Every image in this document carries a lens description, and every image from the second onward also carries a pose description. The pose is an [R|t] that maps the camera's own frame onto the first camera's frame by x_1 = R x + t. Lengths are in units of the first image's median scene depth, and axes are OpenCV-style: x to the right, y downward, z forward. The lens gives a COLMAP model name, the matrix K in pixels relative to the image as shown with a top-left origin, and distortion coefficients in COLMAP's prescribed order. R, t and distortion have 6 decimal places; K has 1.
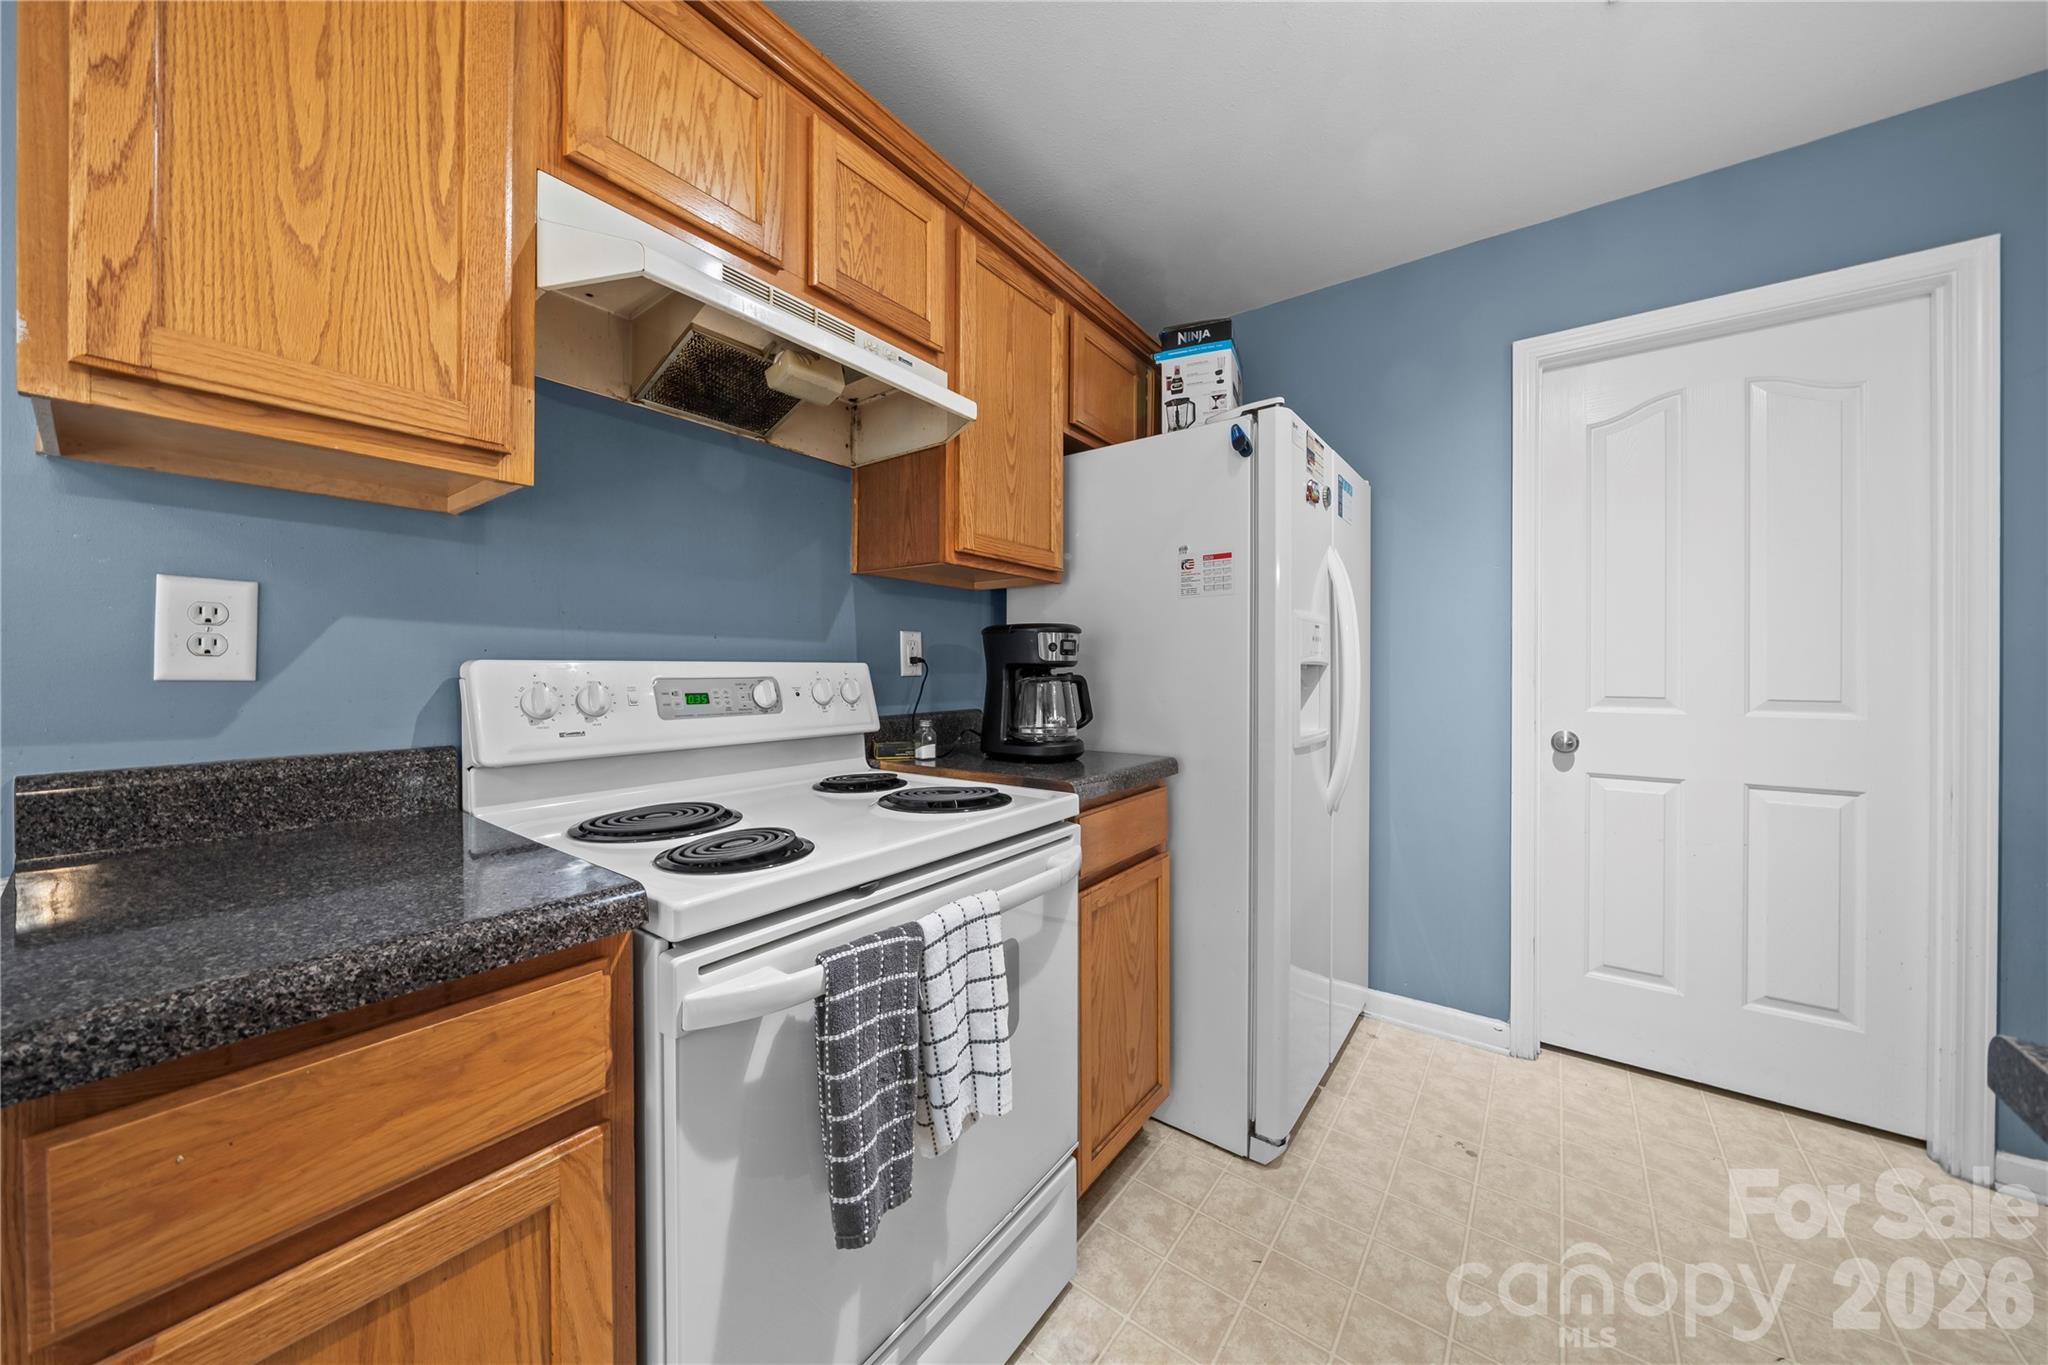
lens RADIAL K [[694.0, 0, 1013.1], [0, 694.0, 667.2], [0, 0, 1]] dist [-0.003870, -0.000355]
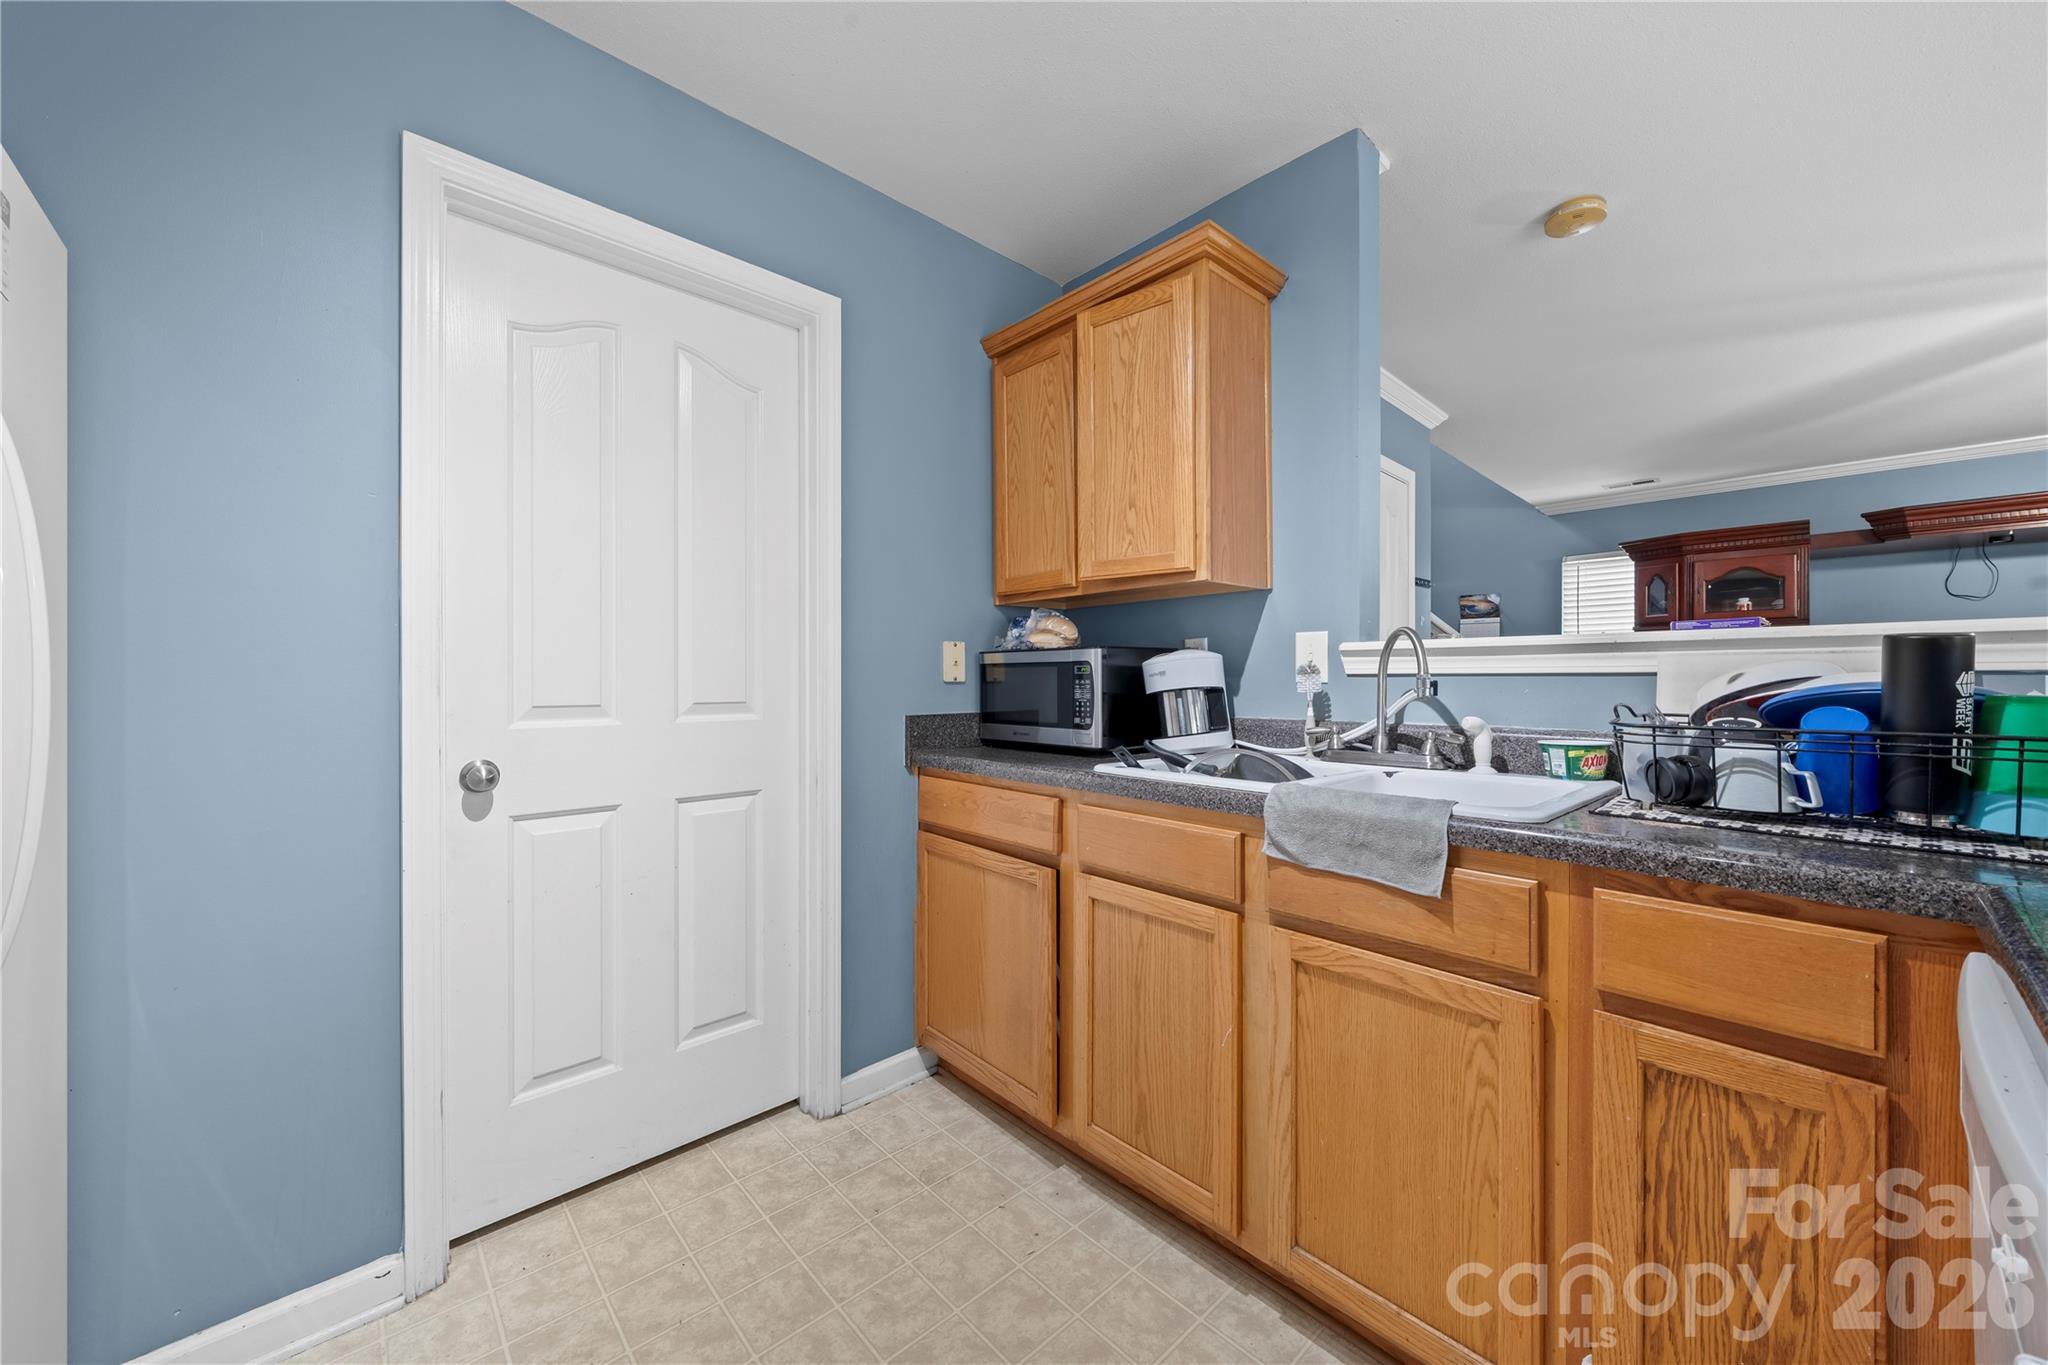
lens RADIAL K [[755.9, 0, 1013.2], [0, 755.9, 678.0], [0, 0, 1]] dist [0.003331, -0.000088]
pose [[0.164595, -0.006736, 0.986338, 0.170515], [-0.003387, 0.999967, 0.007394, 0.004846], [-0.986355, -0.004557, 0.164567, 0.409804]]
